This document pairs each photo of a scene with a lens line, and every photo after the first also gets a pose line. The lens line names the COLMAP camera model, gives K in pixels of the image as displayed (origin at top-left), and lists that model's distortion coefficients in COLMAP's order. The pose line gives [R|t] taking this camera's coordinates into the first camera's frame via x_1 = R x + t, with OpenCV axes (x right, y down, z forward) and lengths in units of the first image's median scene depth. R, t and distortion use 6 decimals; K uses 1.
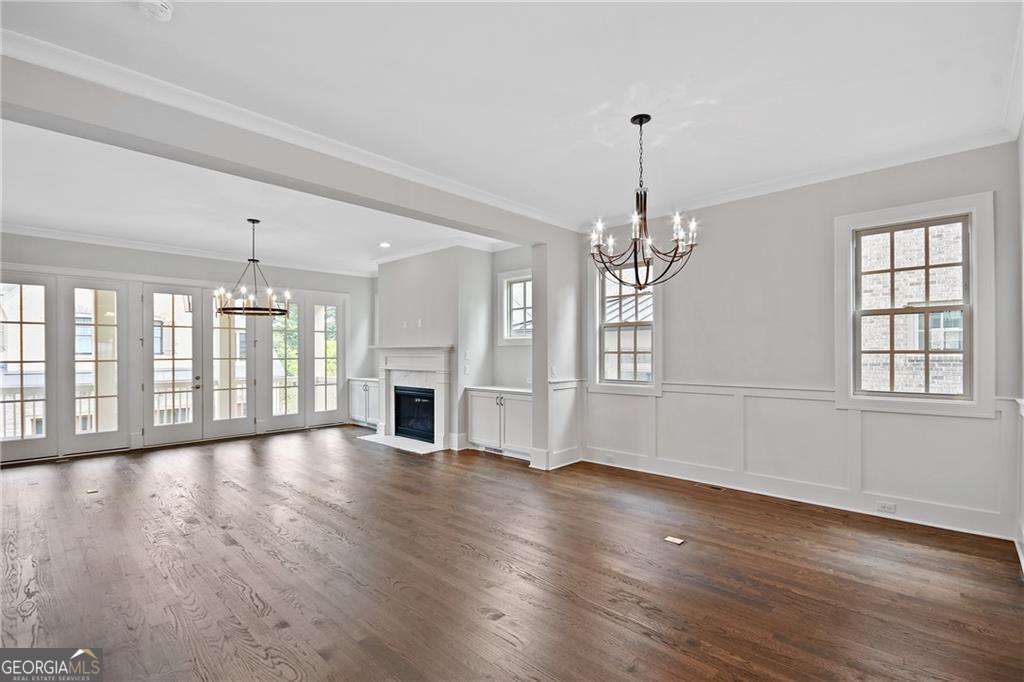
lens RADIAL K [[450.3, 0, 509.8], [0, 450.3, 350.8], [0, 0, 1]] dist [0.001482, 0.000395]
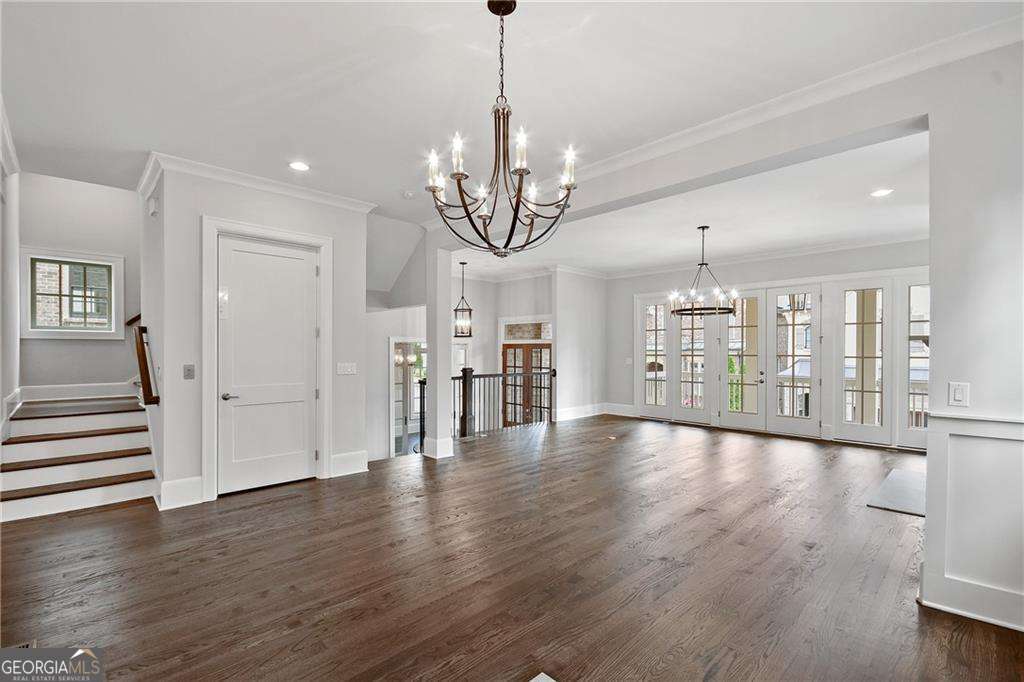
lens RADIAL K [[457.8, 0, 508.9], [0, 457.8, 352.4], [0, 0, 1]] dist [0.003414, 0.000132]
pose [[-0.063210, 0.009348, -0.997956, 0.524366], [0.002071, 0.999955, 0.009236, -0.001672], [0.997998, -0.001483, -0.063227, 0.568063]]
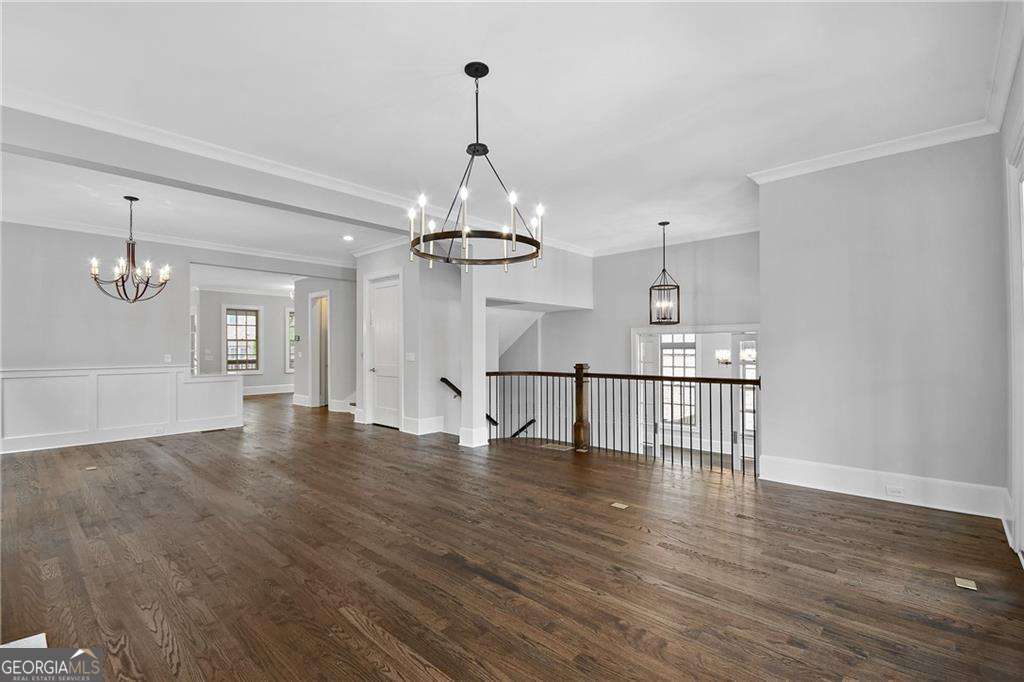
lens RADIAL K [[469.9, 0, 509.1], [0, 469.9, 347.9], [0, 0, 1]] dist [-0.001508, -0.000091]
pose [[-0.999968, 0.007146, 0.003534, -0.578753], [0.007131, 0.999966, -0.004216, 0.019853], [-0.003564, -0.004191, -0.999985, 1.437232]]
